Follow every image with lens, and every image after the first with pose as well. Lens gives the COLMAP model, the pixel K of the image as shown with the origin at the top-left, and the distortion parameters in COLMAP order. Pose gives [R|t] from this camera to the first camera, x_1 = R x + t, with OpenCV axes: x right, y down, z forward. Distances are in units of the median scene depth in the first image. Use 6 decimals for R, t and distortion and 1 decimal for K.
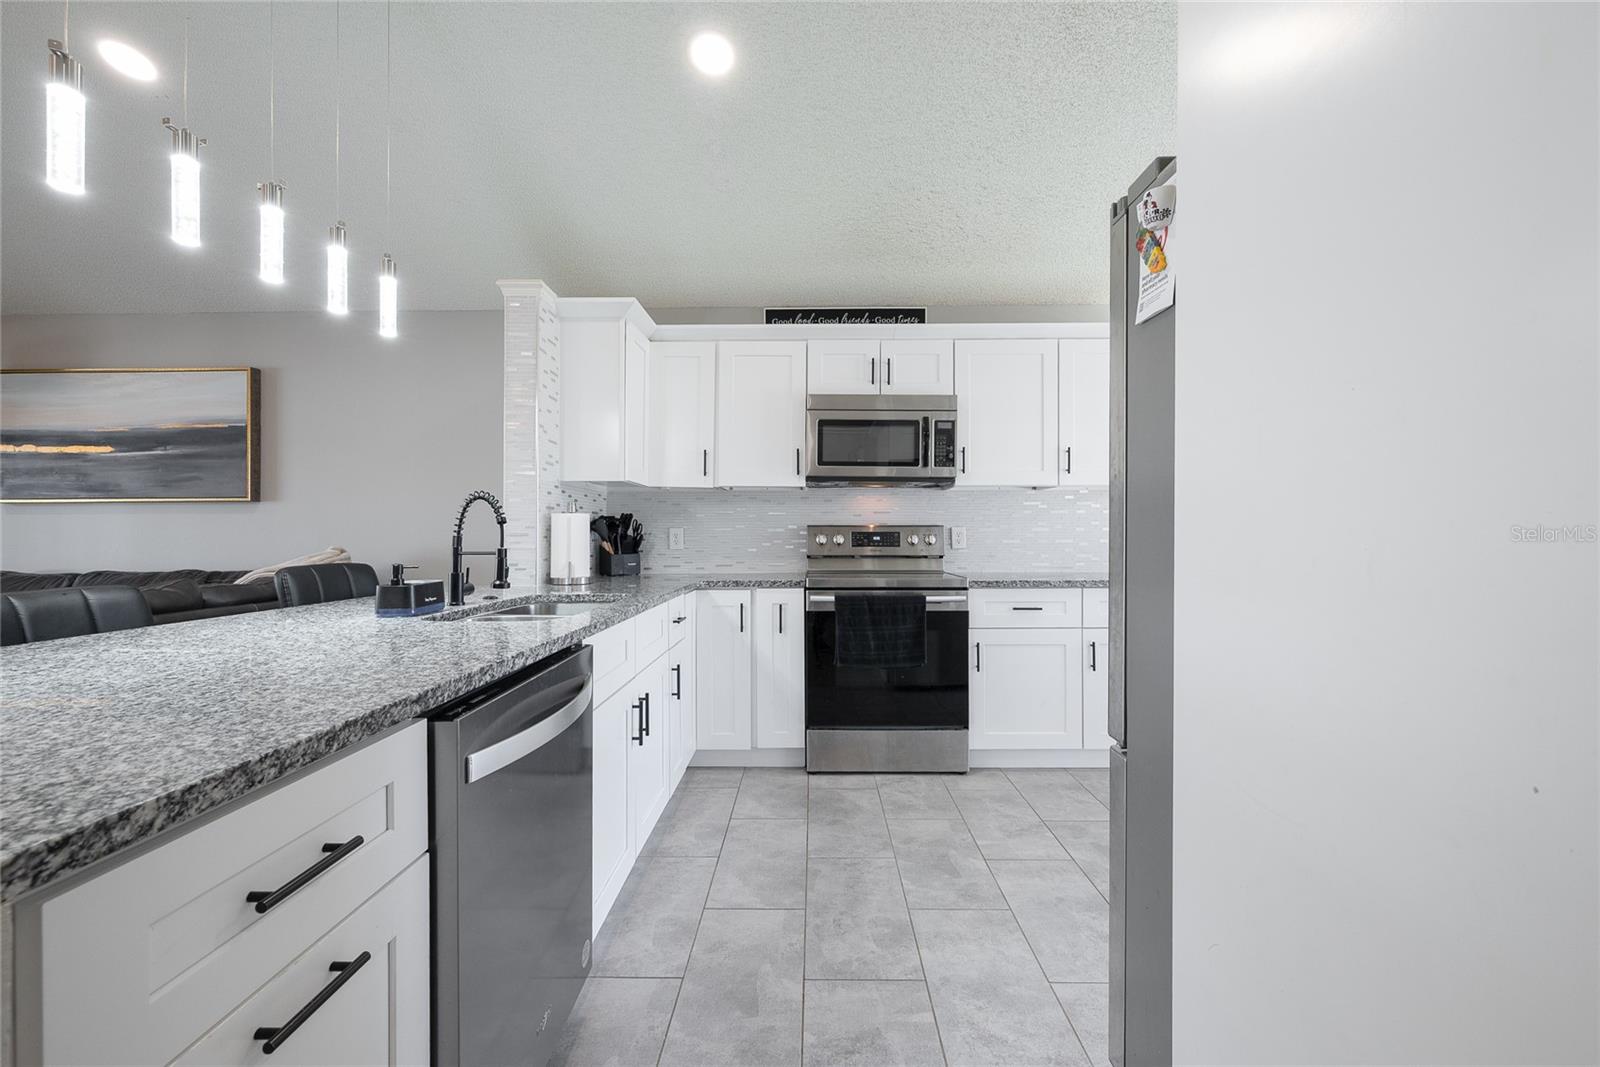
lens RADIAL K [[646.7, 0, 797.5], [0, 646.7, 533.4], [0, 0, 1]] dist [-0.001754, 0.000248]
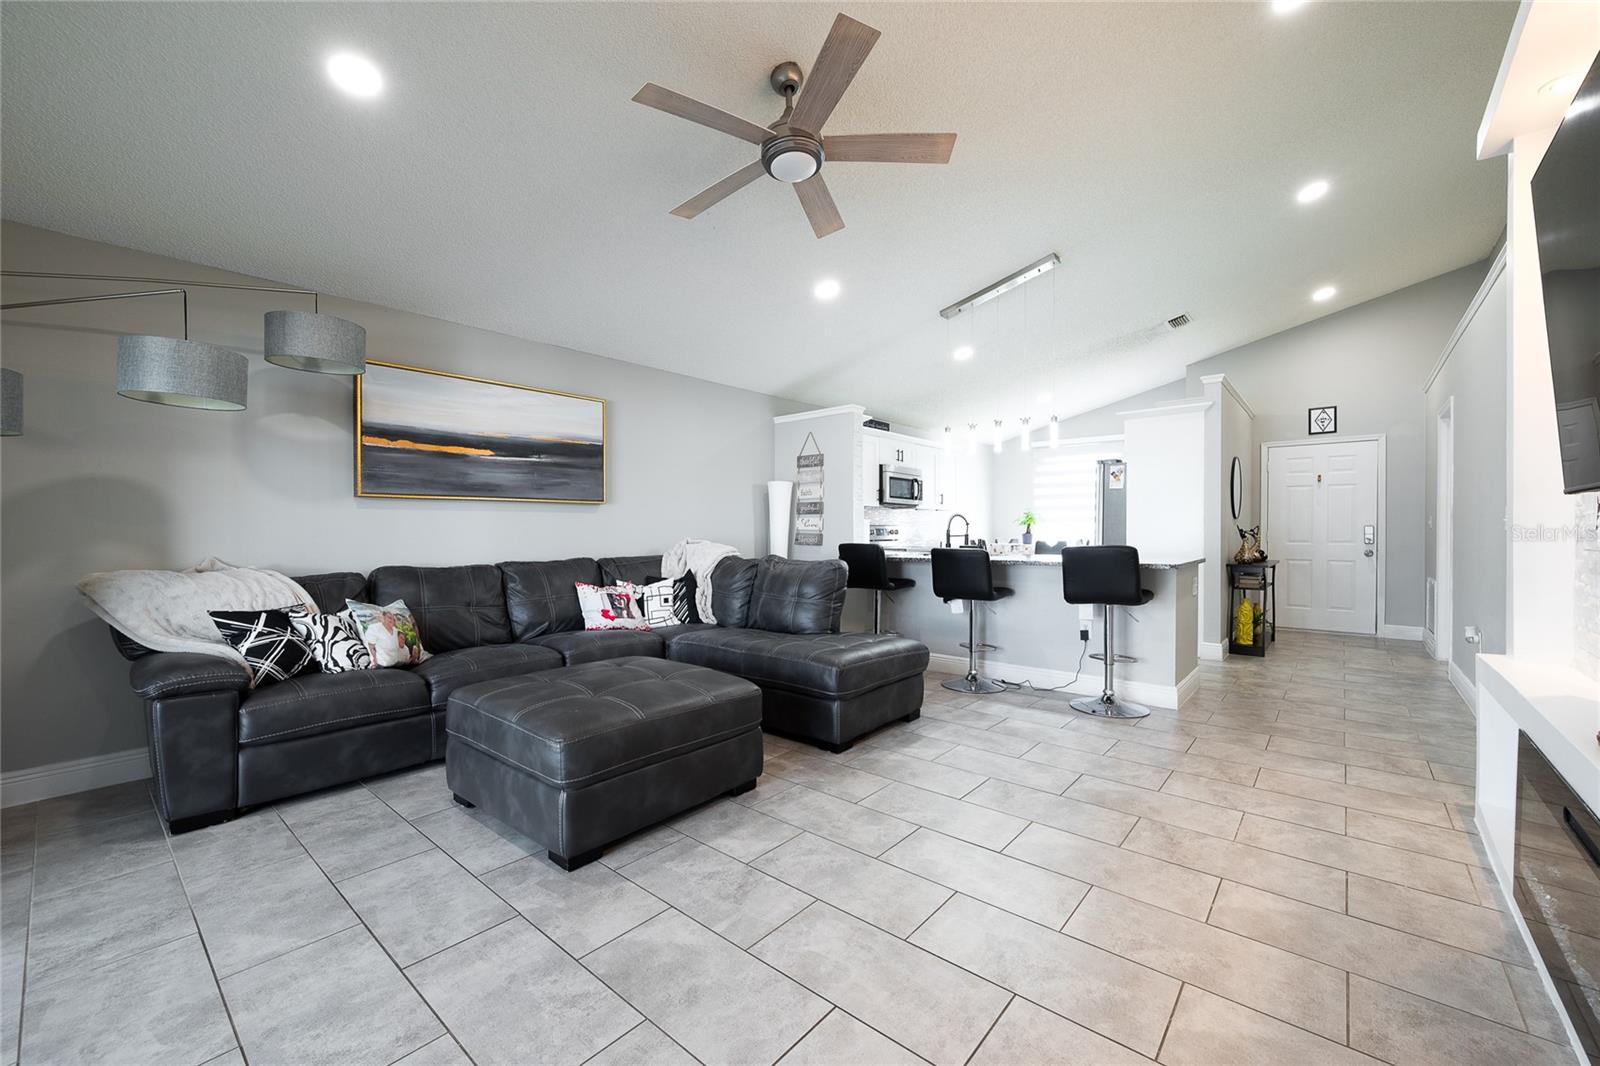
lens RADIAL K [[638.4, 0, 787.5], [0, 638.4, 532.8], [0, 0, 1]] dist [-0.000905, -0.000091]
pose [[0.648329, -0.003064, 0.761355, -1.952784], [-0.000366, 0.999991, 0.004336, 0.002913], [-0.761361, -0.003090, 0.648321, -0.129559]]
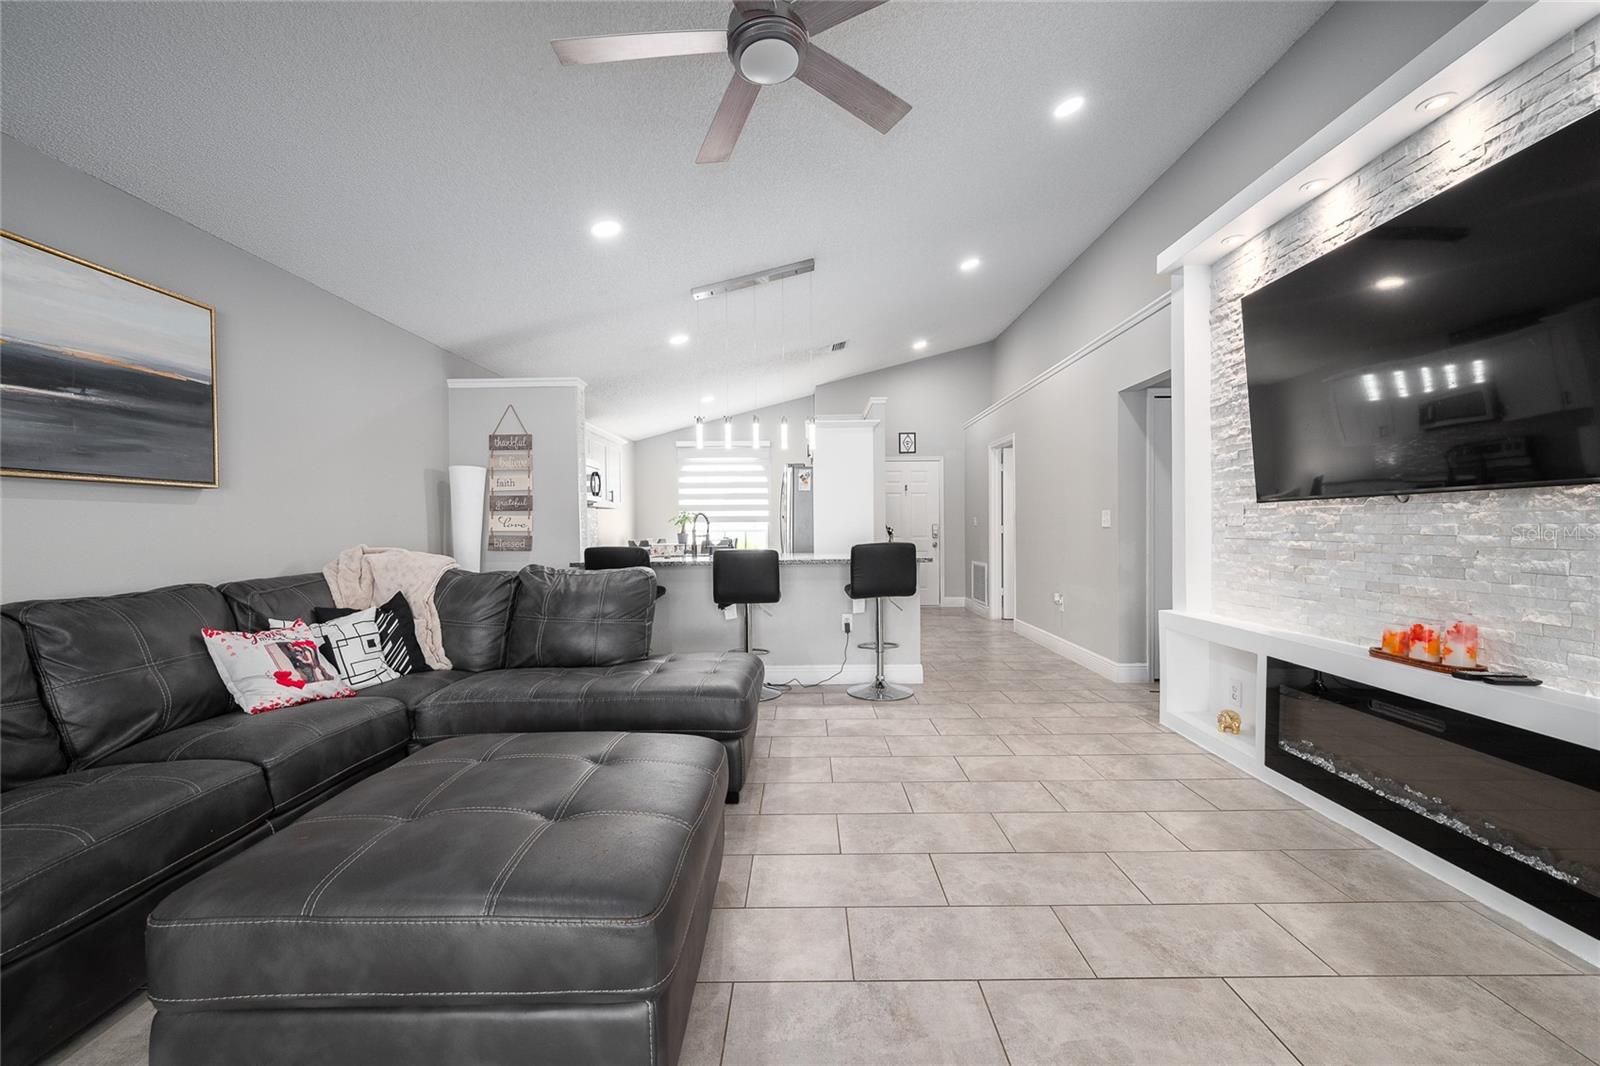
lens RADIAL K [[652.1, 0, 797.6], [0, 652.1, 533.2], [0, 0, 1]] dist [-0.000495, -0.000308]
pose [[-0.010874, -0.006917, 0.999917, -1.977229], [0.008097, 0.999943, 0.007005, 0.001779], [-0.999908, 0.008172, -0.010818, 0.423076]]
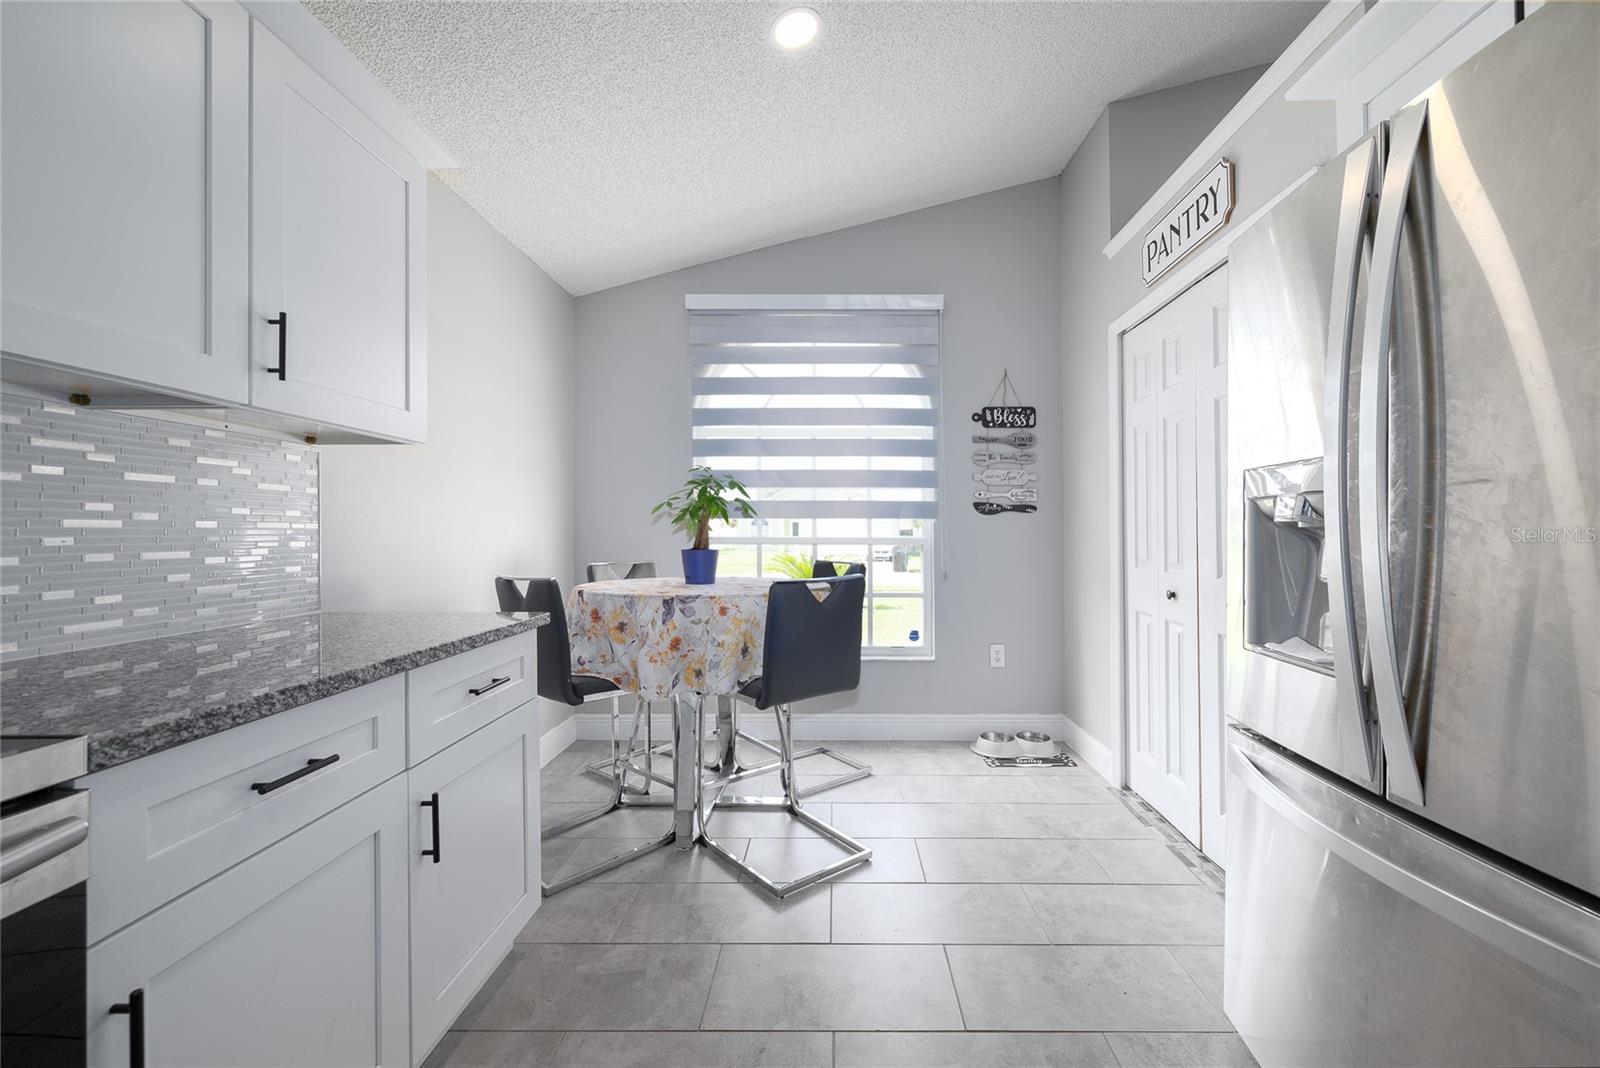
lens RADIAL K [[641.5, 0, 829.1], [0, 641.5, 529.2], [0, 0, 1]] dist [-0.000883, -0.000278]
pose [[-0.013485, 0.007550, 0.999881, 0.034936], [-0.000369, 0.999971, -0.007556, -0.000889], [-0.999909, -0.000470, -0.013482, 0.734662]]
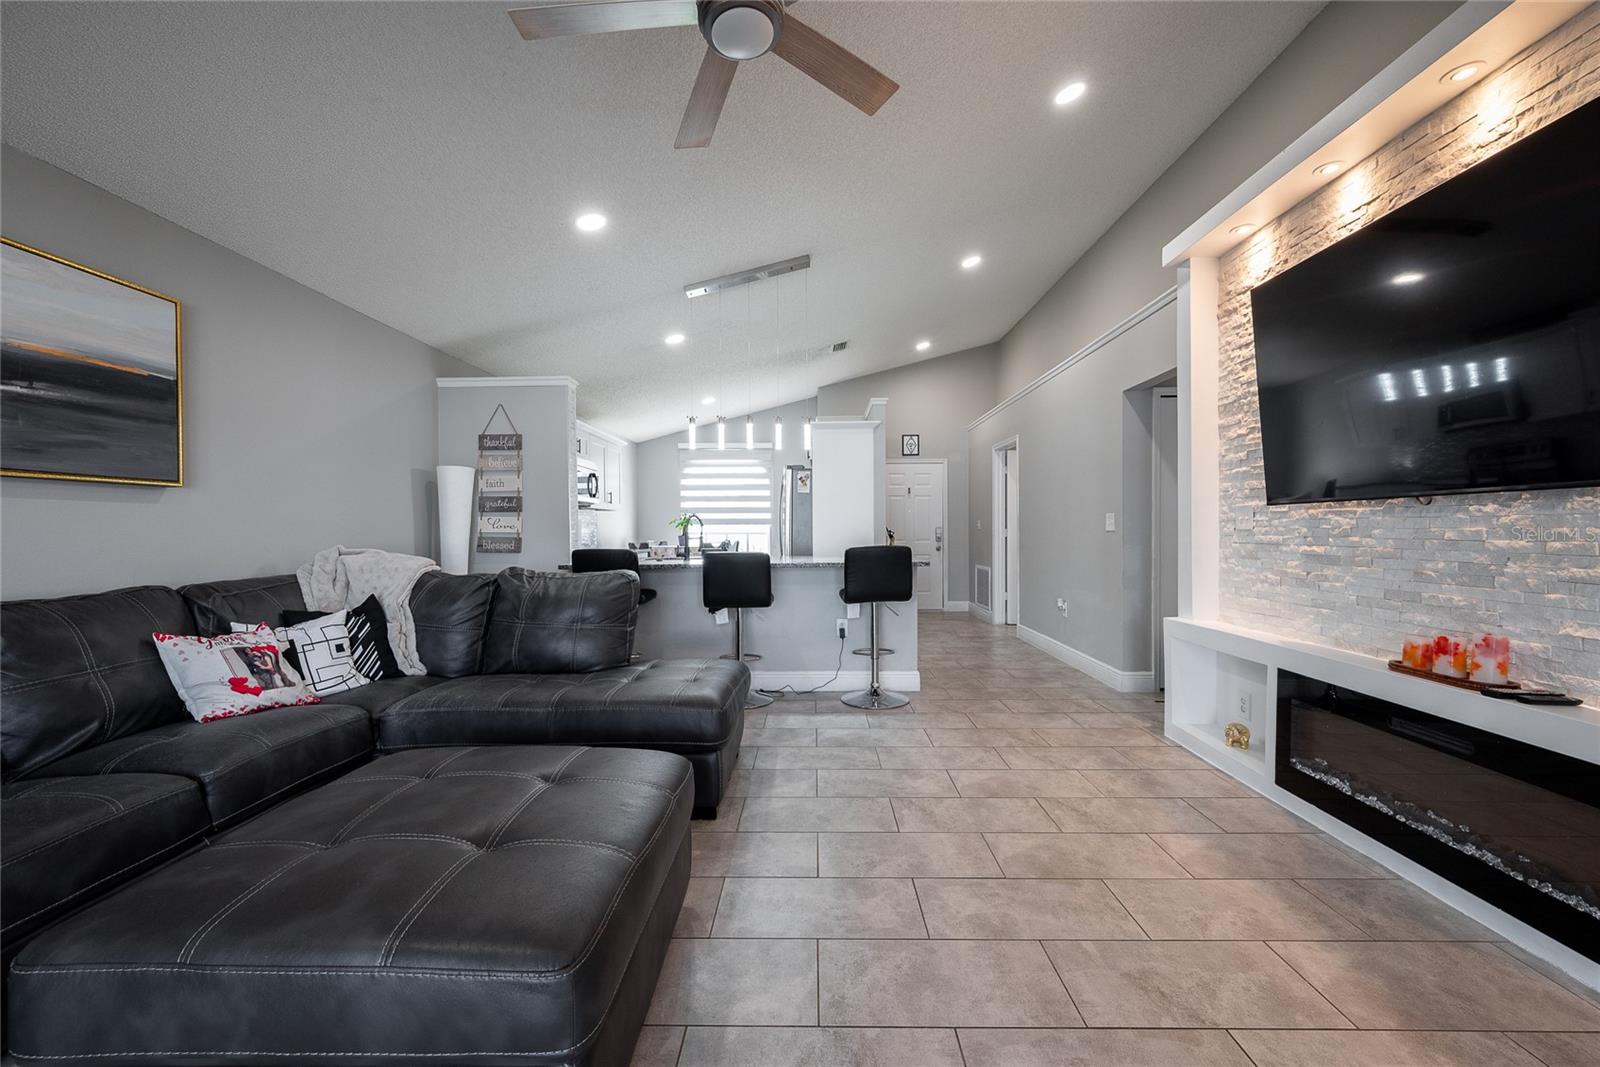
lens RADIAL K [[646.7, 0, 797.5], [0, 646.7, 533.4], [0, 0, 1]] dist [-0.001754, 0.000248]
pose [[0.005223, -0.002892, 0.999982, -1.926926], [0.004439, 0.999986, 0.002869, 0.002998], [-0.999977, 0.004424, 0.005236, 0.384864]]
